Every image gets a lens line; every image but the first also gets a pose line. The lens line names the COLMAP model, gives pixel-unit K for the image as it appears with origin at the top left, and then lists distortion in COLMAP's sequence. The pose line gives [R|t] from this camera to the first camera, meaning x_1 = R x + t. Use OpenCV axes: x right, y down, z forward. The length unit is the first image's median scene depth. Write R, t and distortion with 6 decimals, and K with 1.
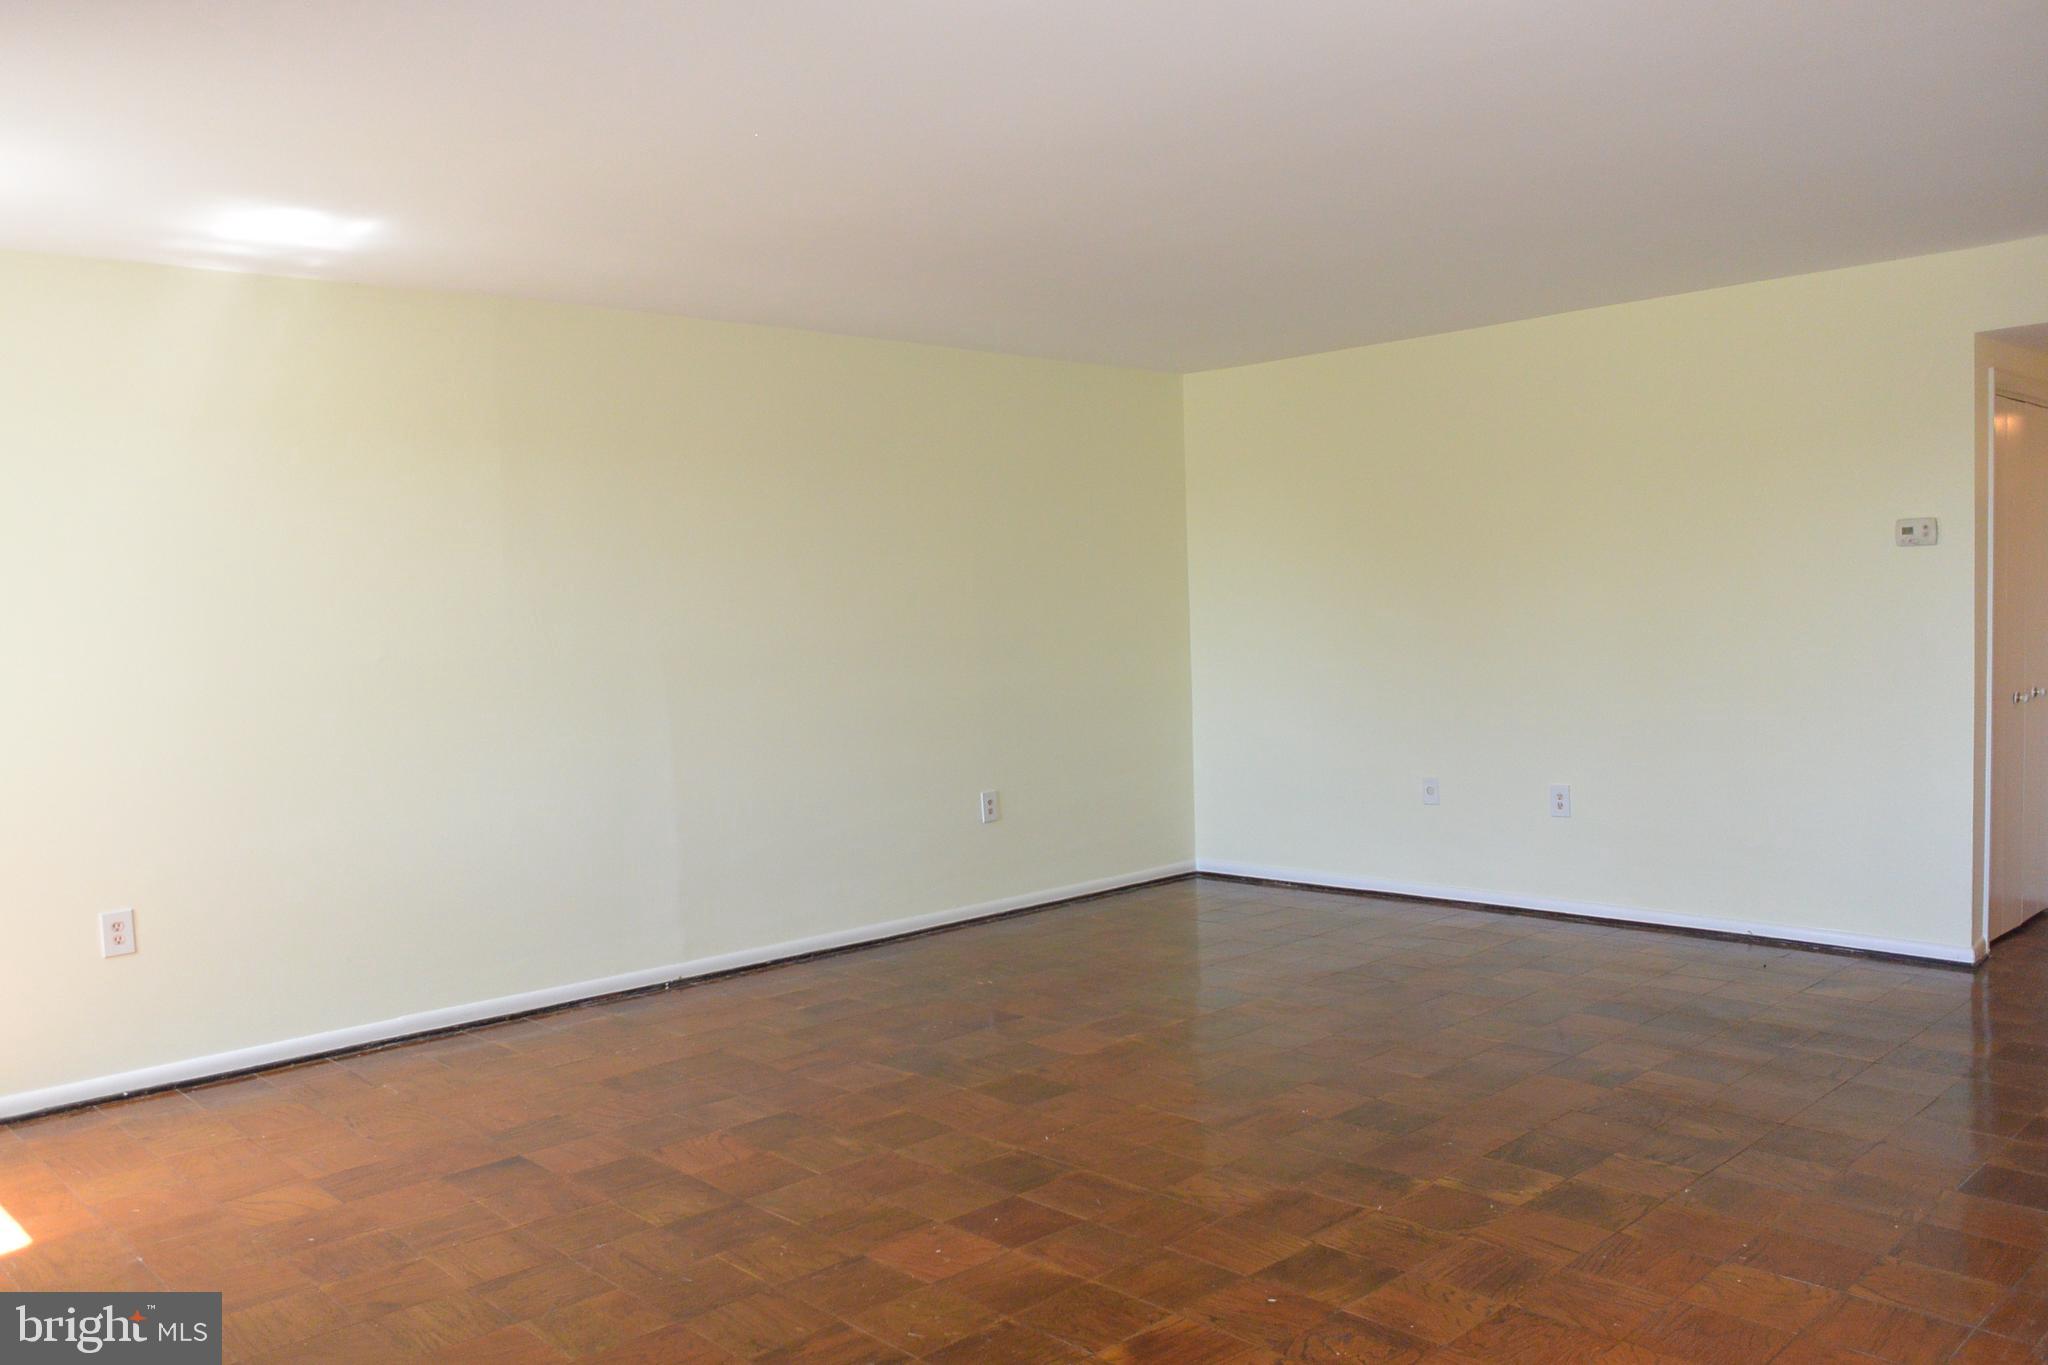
lens RADIAL K [[1619.6, 0, 1022.3], [0, 1619.6, 690.0], [0, 0, 1]] dist [-0.031880, 0.006408]
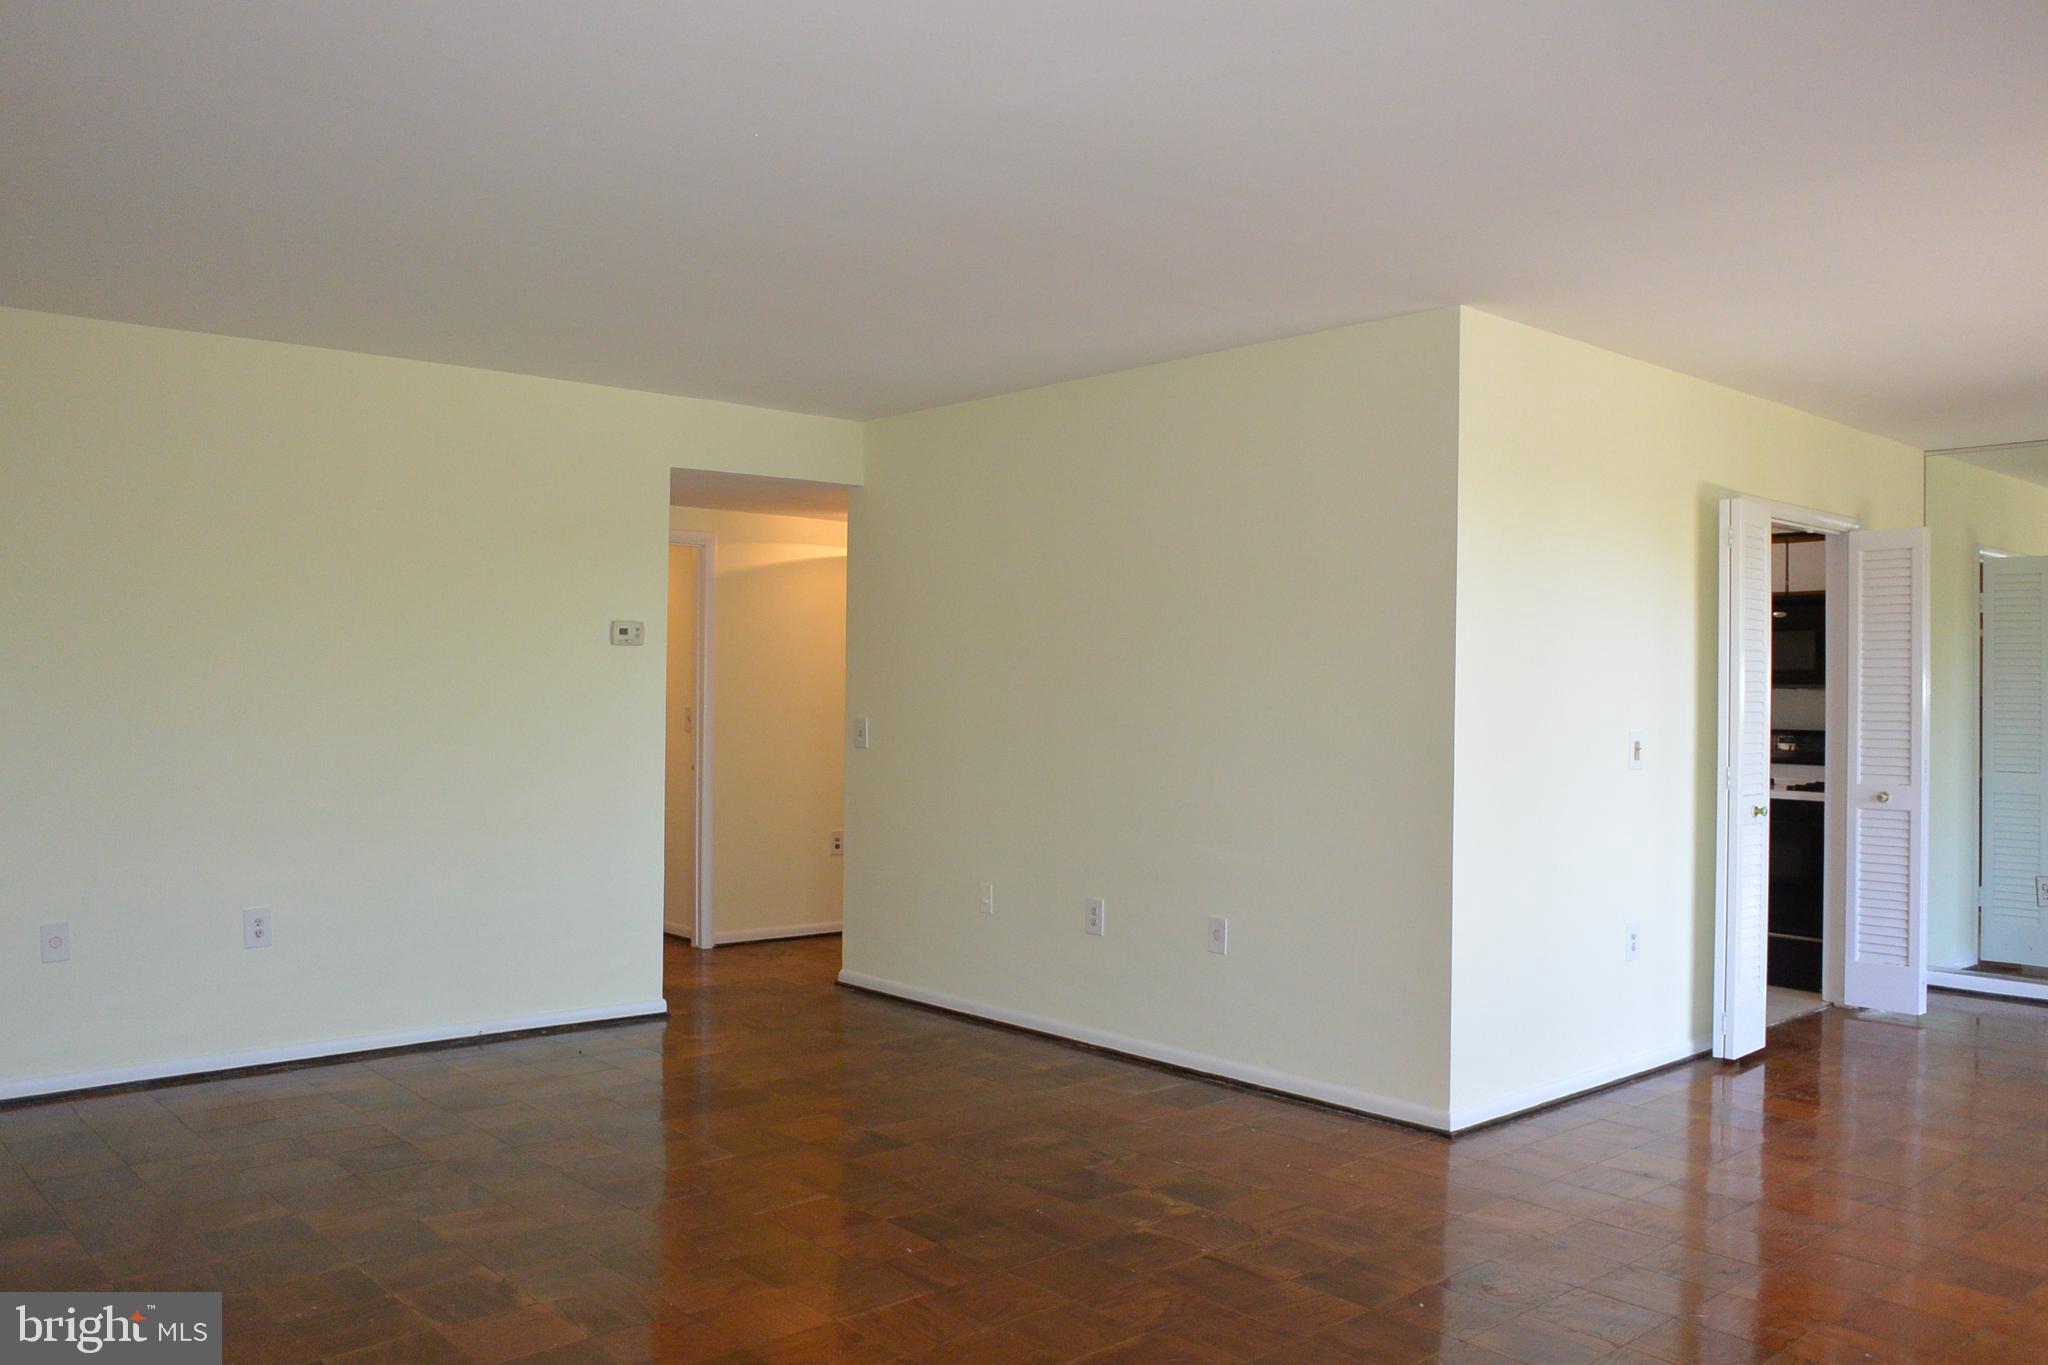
lens RADIAL K [[1619.6, 0, 1025.4], [0, 1619.6, 676.8], [0, 0, 1]] dist [-0.031880, 0.006408]
pose [[0.033865, 0.037926, 0.998707, -0.668529], [0.037196, 0.998540, -0.039181, -0.016617], [-0.998734, 0.038475, 0.032405, 0.825444]]
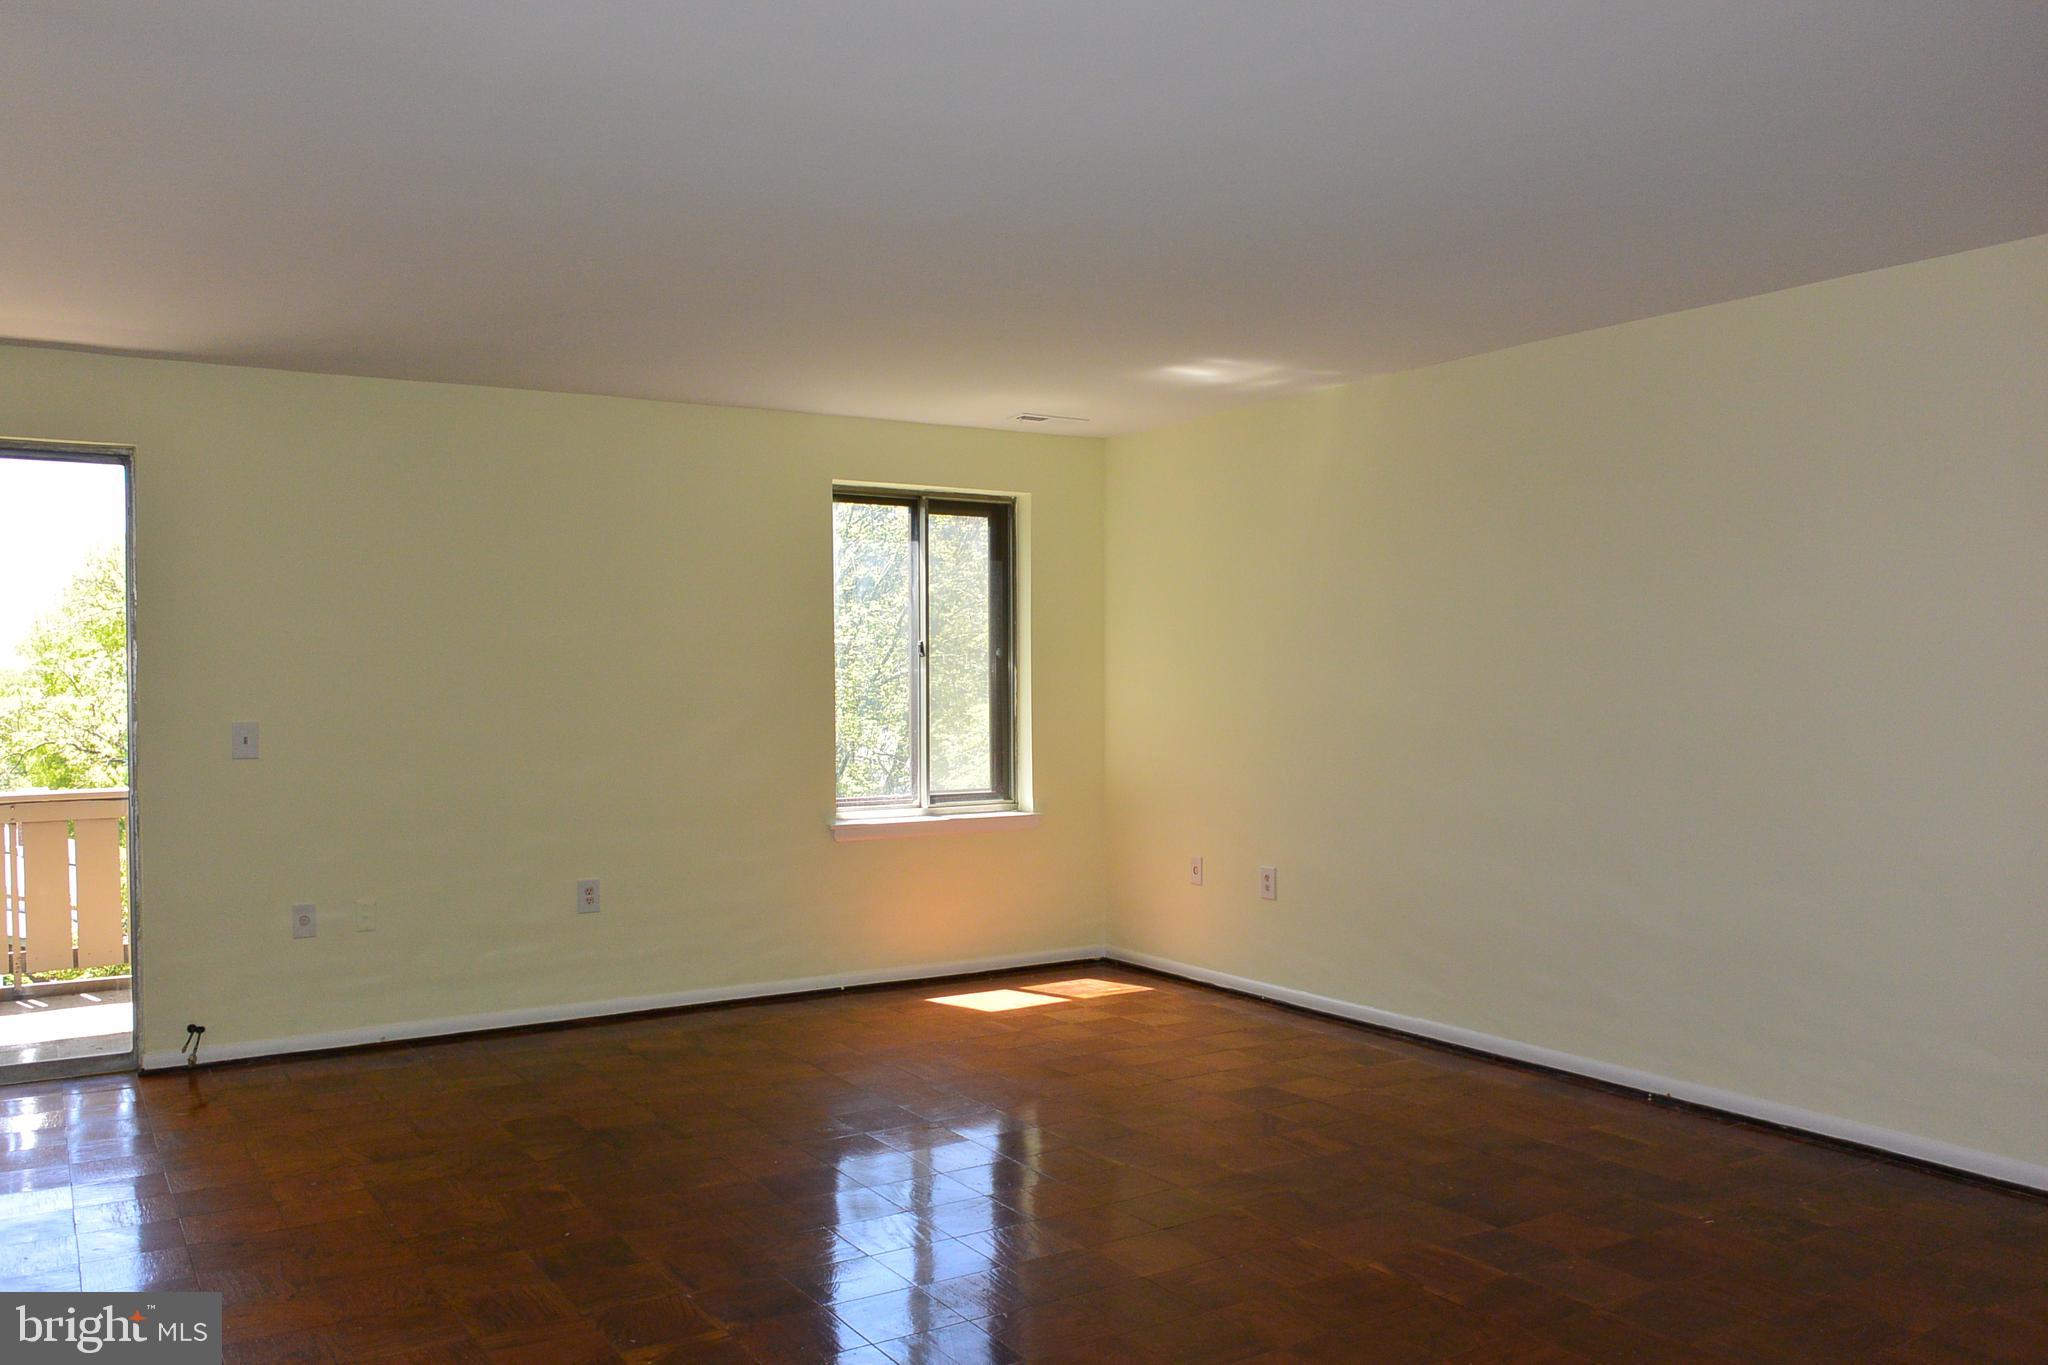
lens RADIAL K [[1619.6, 0, 1020.3], [0, 1619.6, 678.3], [0, 0, 1]] dist [-0.031880, 0.006408]
pose [[-0.202499, 0.033736, -0.978701, 0.869087], [-0.044073, 0.998080, 0.043522, -0.080738], [0.978290, 0.051947, -0.200623, 1.060120]]
